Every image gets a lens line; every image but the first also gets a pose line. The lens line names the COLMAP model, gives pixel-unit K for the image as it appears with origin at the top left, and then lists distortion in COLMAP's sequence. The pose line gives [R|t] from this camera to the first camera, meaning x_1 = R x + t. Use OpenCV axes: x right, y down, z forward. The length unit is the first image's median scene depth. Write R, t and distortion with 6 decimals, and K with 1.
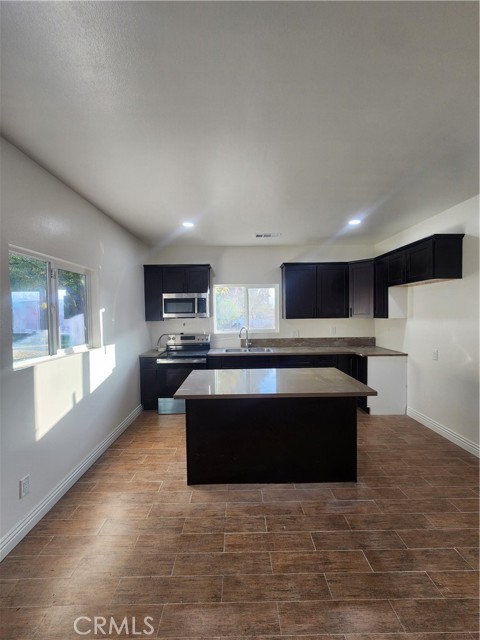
lens RADIAL K [[258.5, 0, 239.2], [0, 258.5, 320.6], [0, 0, 1]] dist [0.012975, 0.001395]
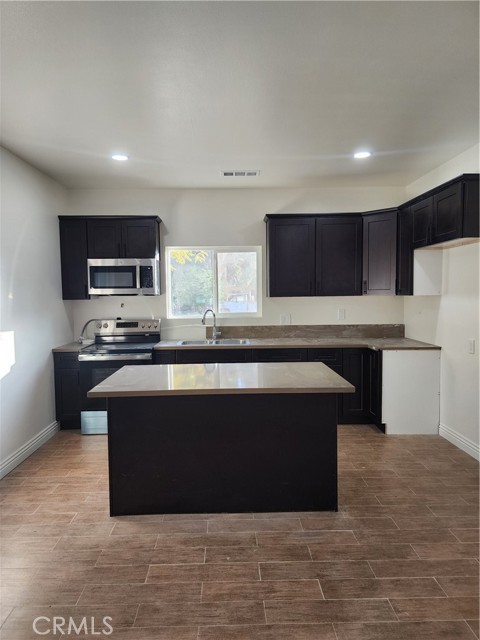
lens RADIAL K [[430.8, 0, 241.0], [0, 430.8, 316.5], [0, 0, 1]] dist [0.065018, -0.025961]
pose [[0.999987, 0.000862, 0.005114, 0.129119], [-0.000993, 0.999669, 0.025689, 0.021435], [-0.005090, -0.025694, 0.999657, -0.185305]]
